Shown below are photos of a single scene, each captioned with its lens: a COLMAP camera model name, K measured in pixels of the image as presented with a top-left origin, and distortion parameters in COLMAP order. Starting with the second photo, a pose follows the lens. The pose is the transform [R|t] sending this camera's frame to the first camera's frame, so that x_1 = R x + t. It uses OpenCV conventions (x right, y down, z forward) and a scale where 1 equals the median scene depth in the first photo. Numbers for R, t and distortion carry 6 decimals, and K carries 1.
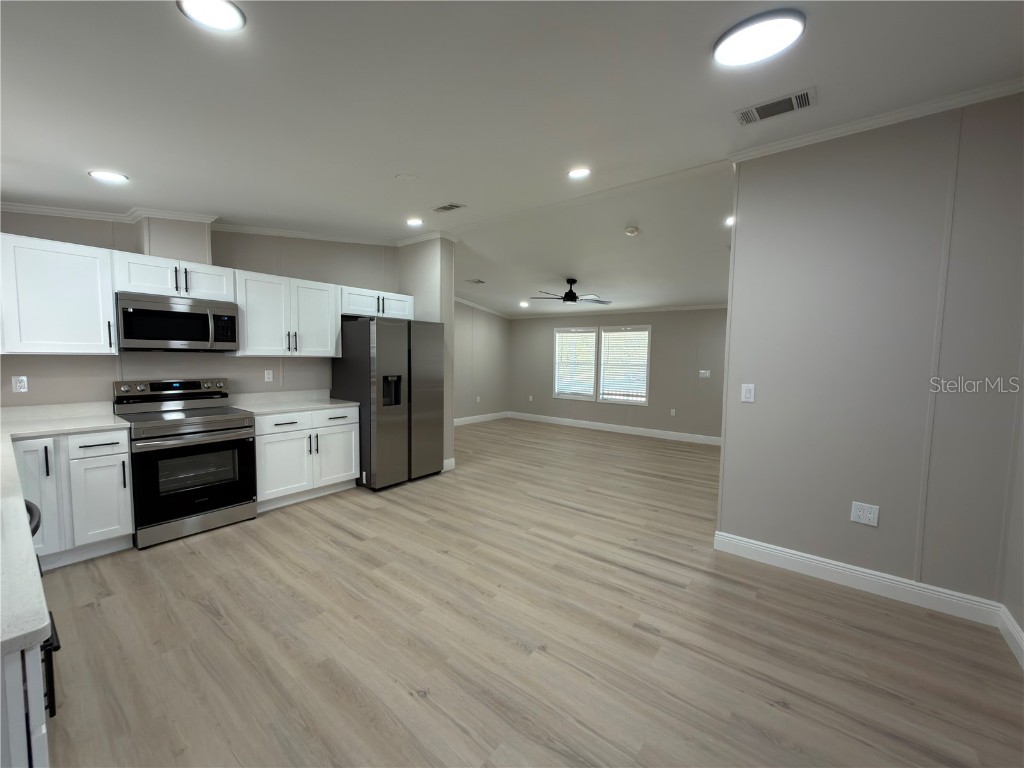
lens RADIAL K [[409.0, 0, 512.7], [0, 409.0, 384.3], [0, 0, 1]] dist [0.000986, 0.000353]
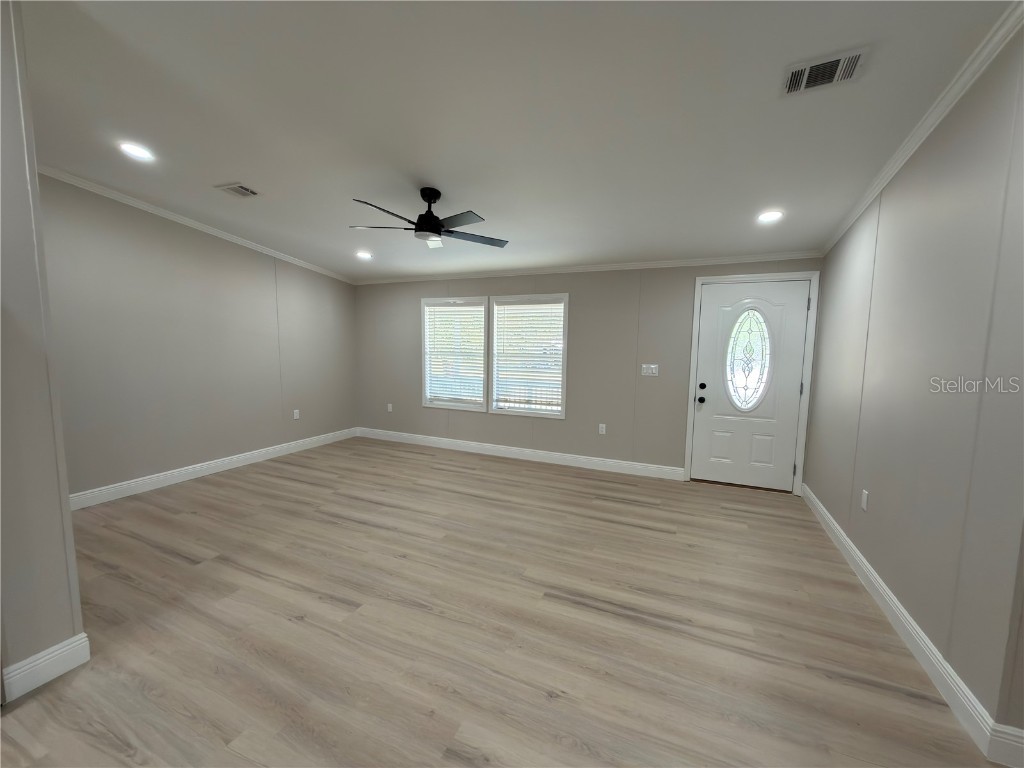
lens RADIAL K [[409.0, 0, 512.7], [0, 409.0, 384.3], [0, 0, 1]] dist [0.000986, 0.000353]
pose [[0.968896, -0.027979, 0.245882, 0.181201], [0.019653, 0.999150, 0.036249, -0.054185], [-0.246687, -0.030289, 0.968622, 0.775458]]
